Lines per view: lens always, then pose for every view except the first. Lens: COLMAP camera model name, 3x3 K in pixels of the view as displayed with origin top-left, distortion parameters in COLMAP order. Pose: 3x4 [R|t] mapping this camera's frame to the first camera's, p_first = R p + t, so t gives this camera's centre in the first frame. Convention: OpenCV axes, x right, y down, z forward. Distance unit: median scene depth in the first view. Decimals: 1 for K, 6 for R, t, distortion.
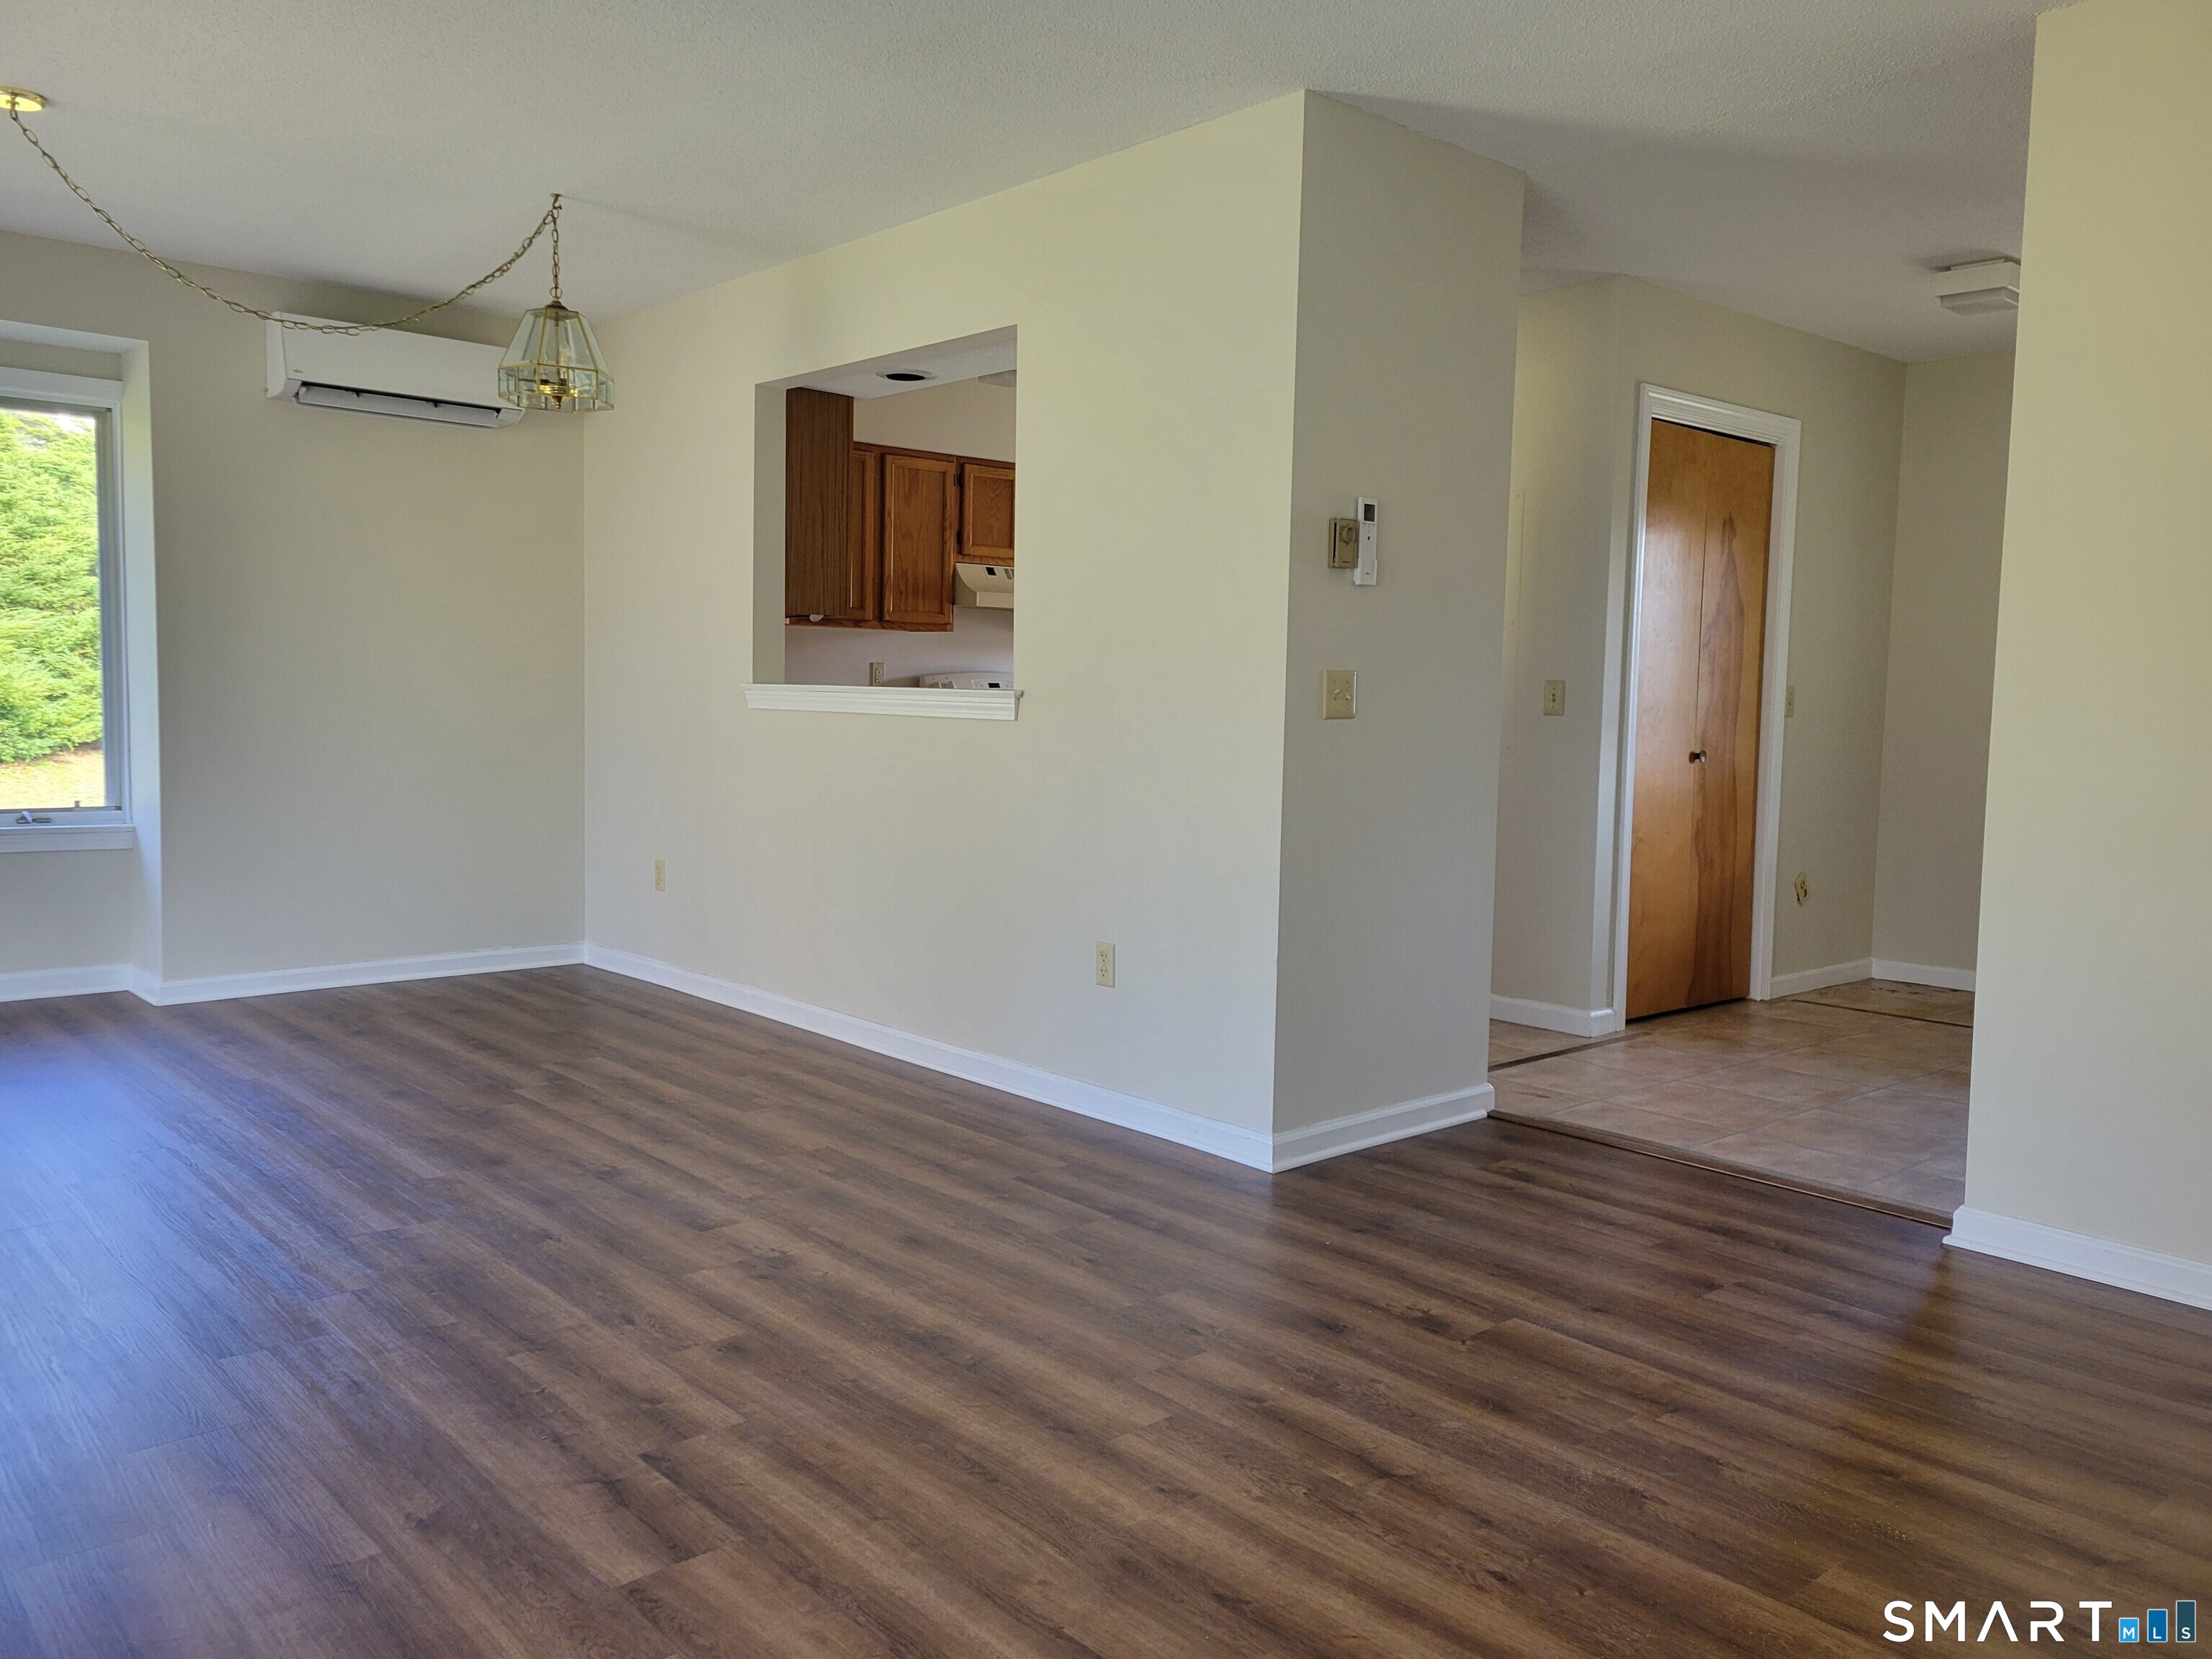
lens RADIAL K [[1683.0, 0, 1066.7], [0, 1683.0, 811.8], [0, 0, 1]] dist [0.049040, -0.005439]
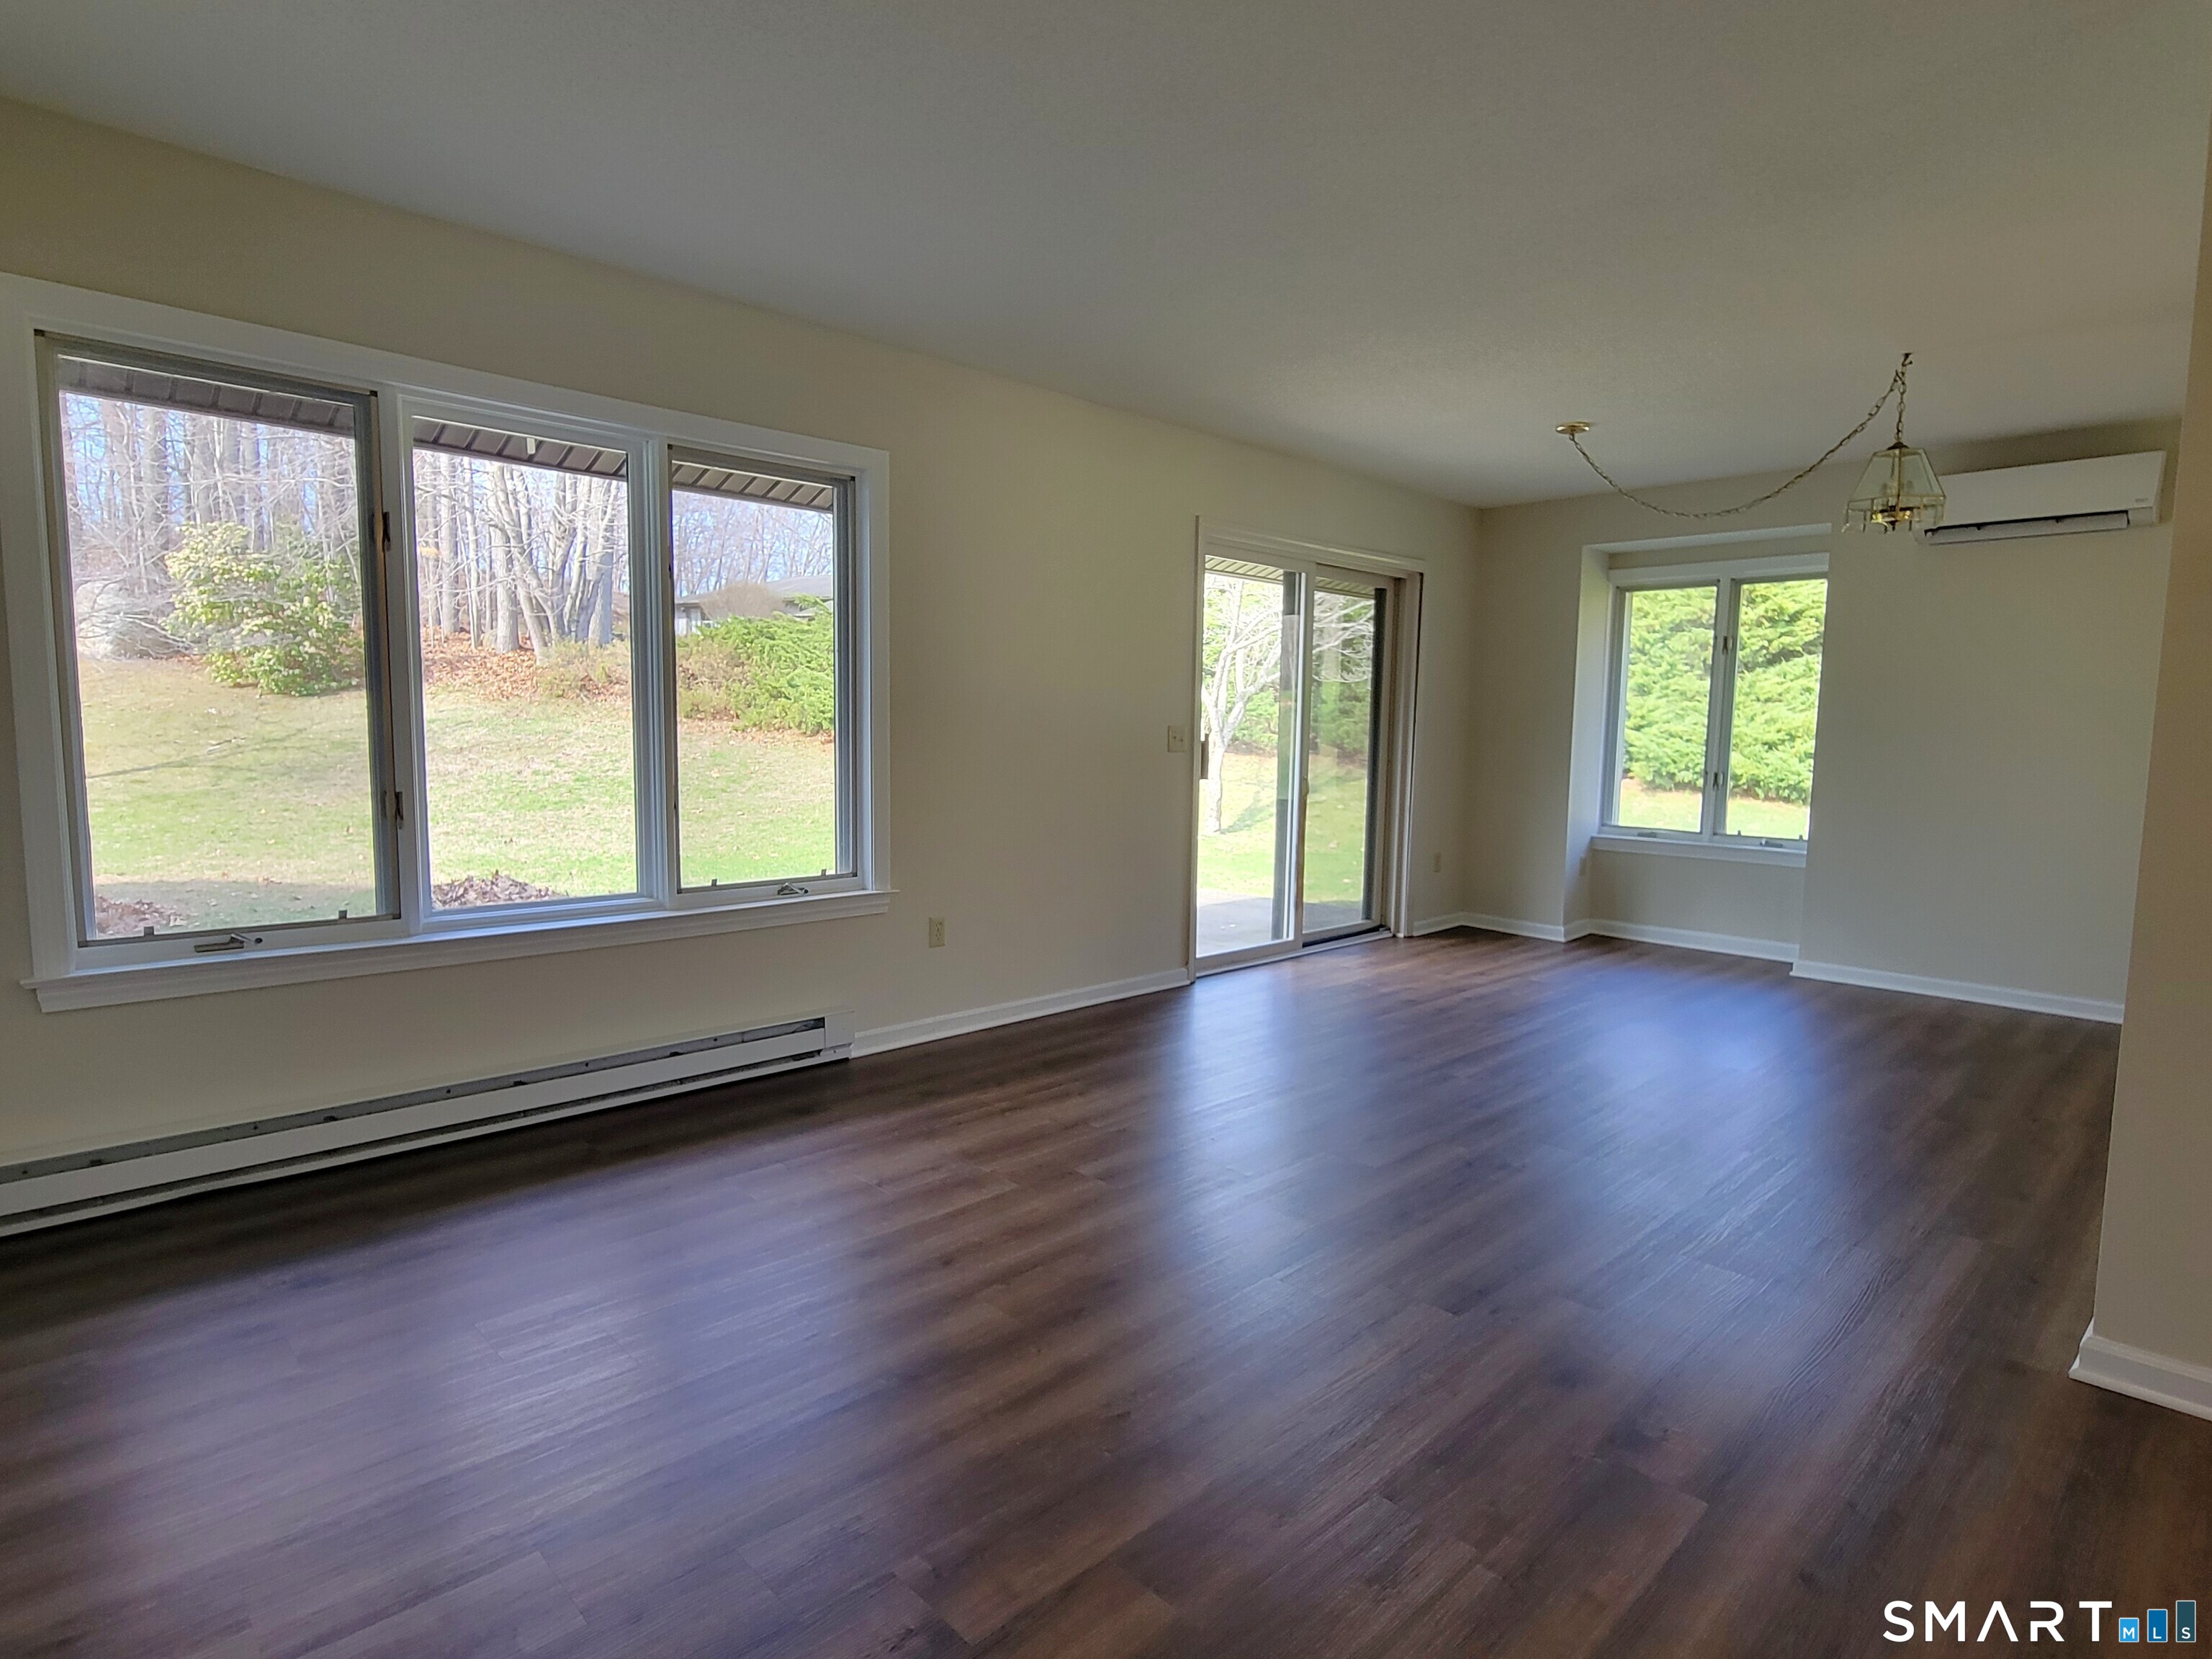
lens RADIAL K [[1163.5, 0, 1103.8], [0, 1163.5, 834.0], [0, 0, 1]] dist [-0.001195, 0.000654]
pose [[0.053181, 0.074227, -0.995822, 0.429966], [-0.088093, 0.993694, 0.069364, -0.025341], [0.994692, 0.084036, 0.059384, 0.342153]]
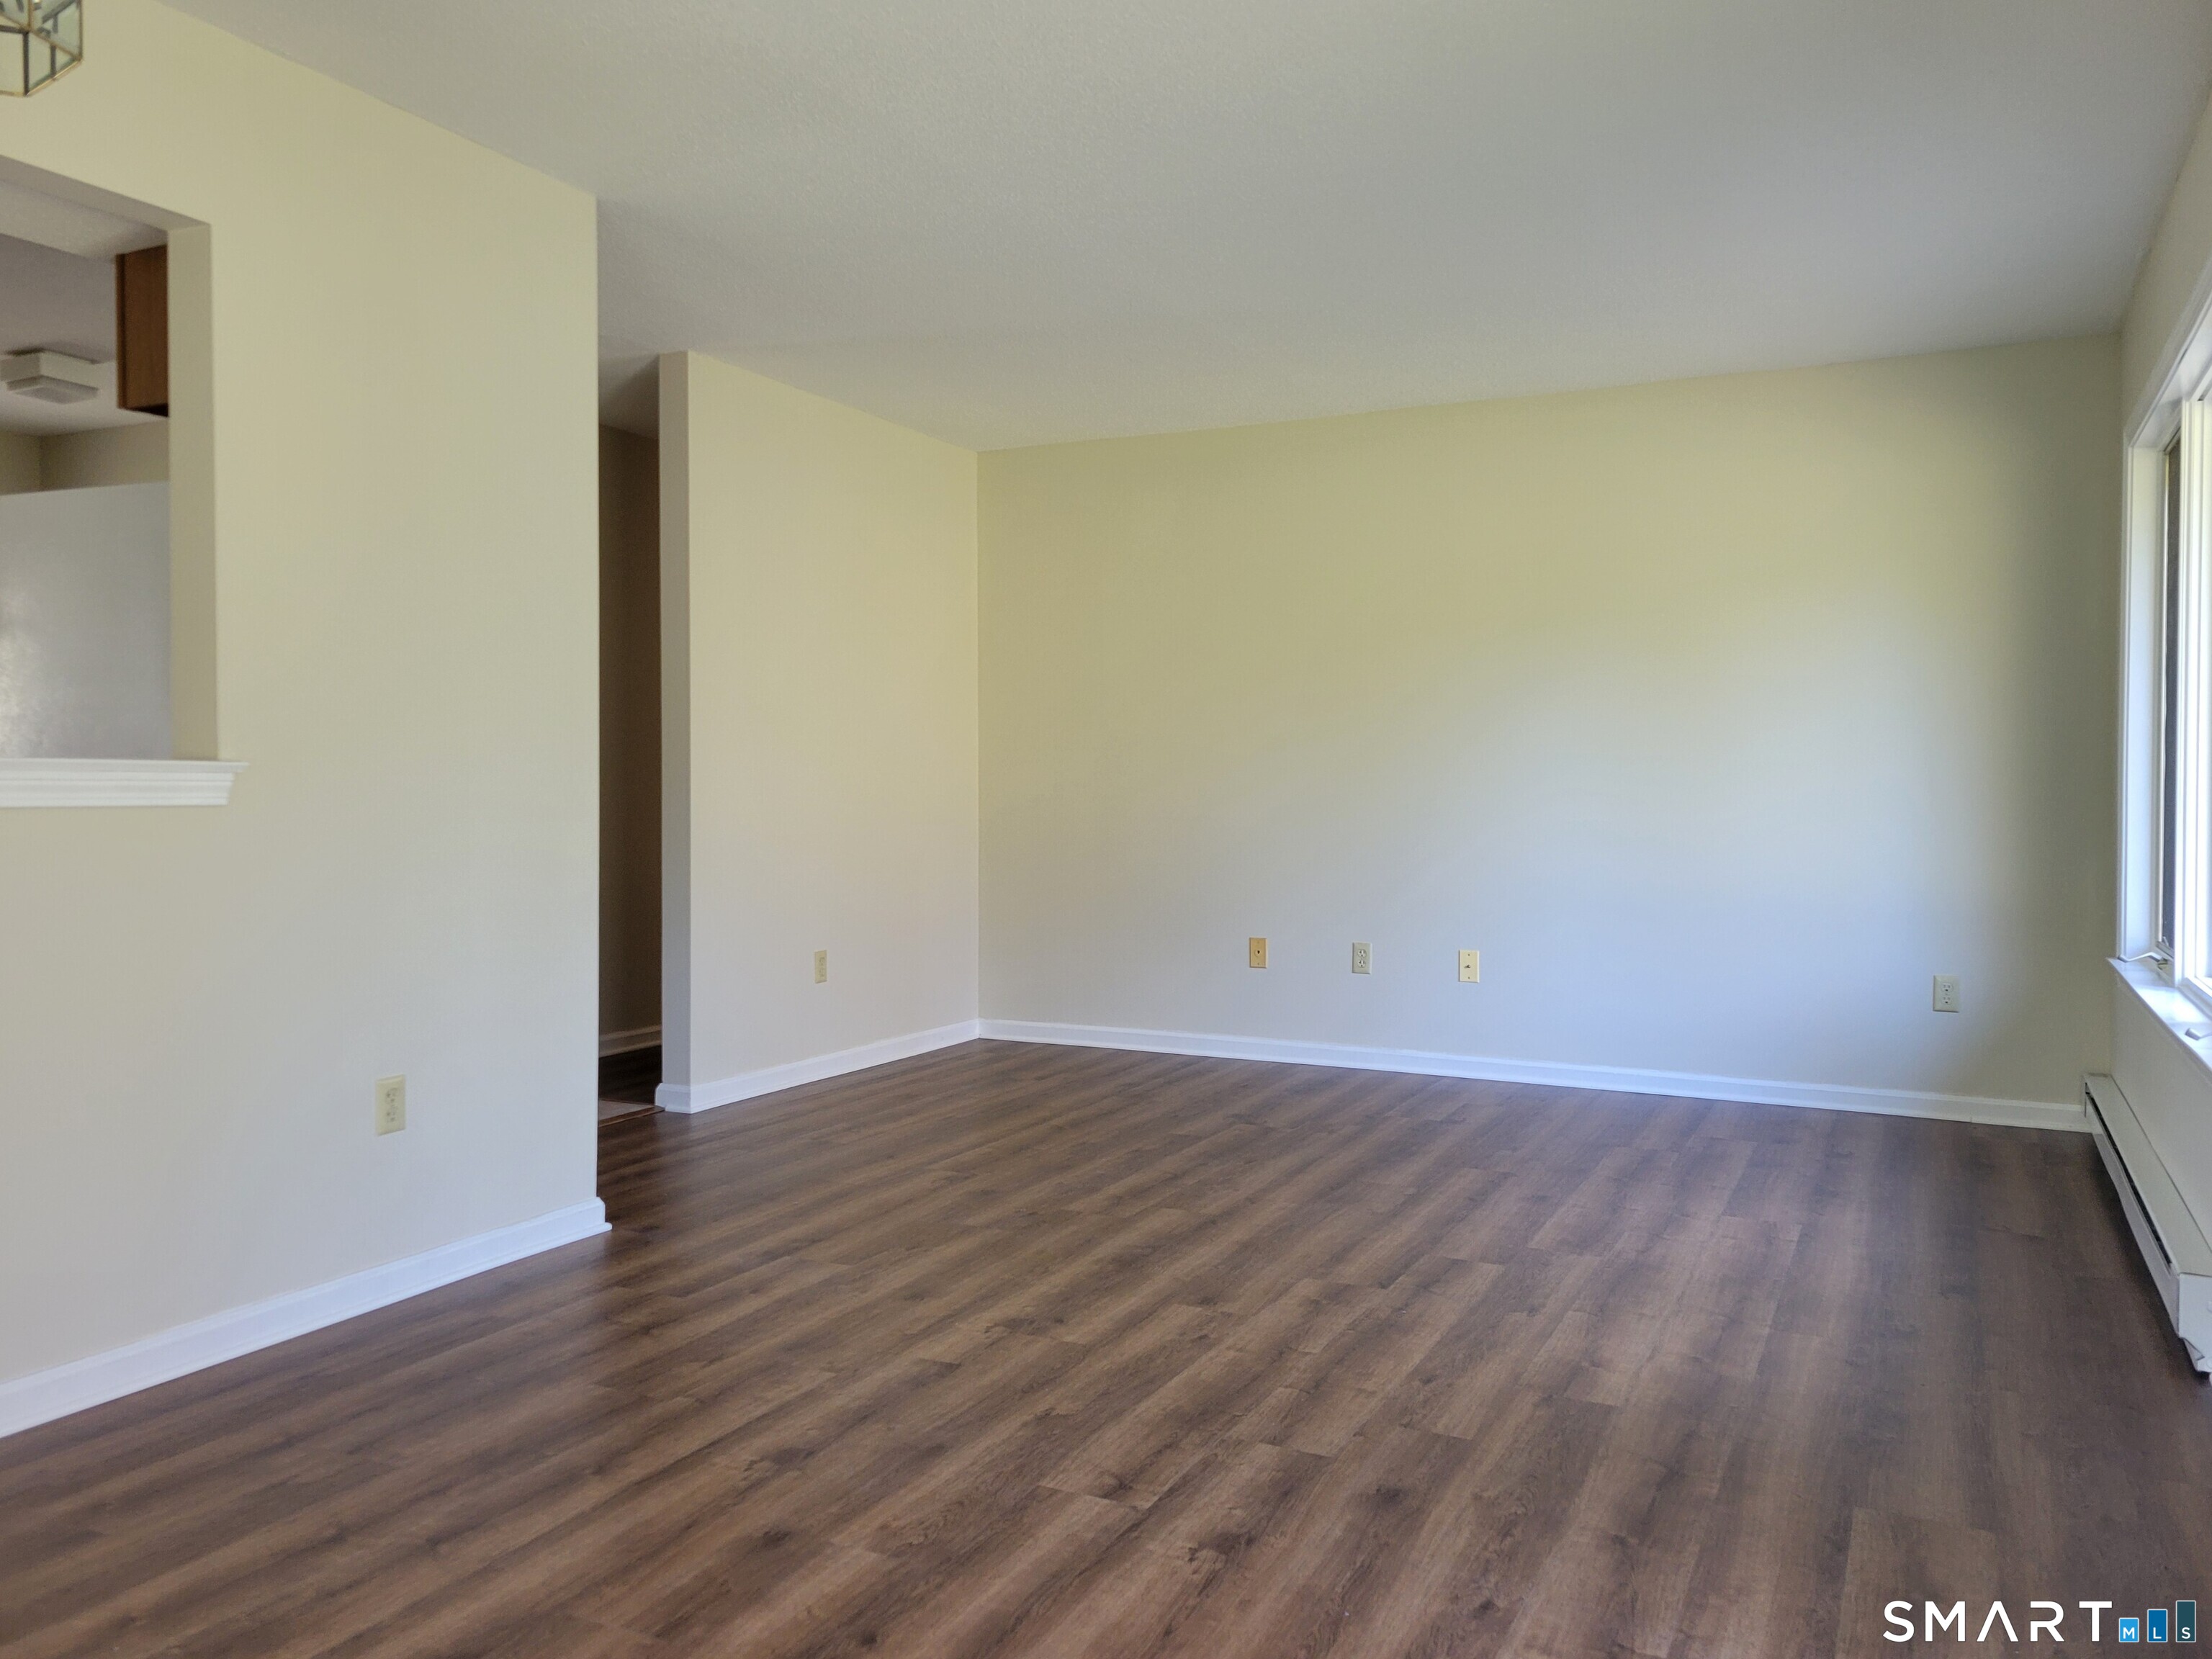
lens RADIAL K [[1683.0, 0, 1066.7], [0, 1683.0, 811.8], [0, 0, 1]] dist [0.049040, -0.005439]
pose [[-0.369007, -0.035366, 0.928754, -0.651045], [0.060041, 0.996282, 0.061792, -0.061332], [-0.927485, 0.078565, -0.365512, 0.764831]]
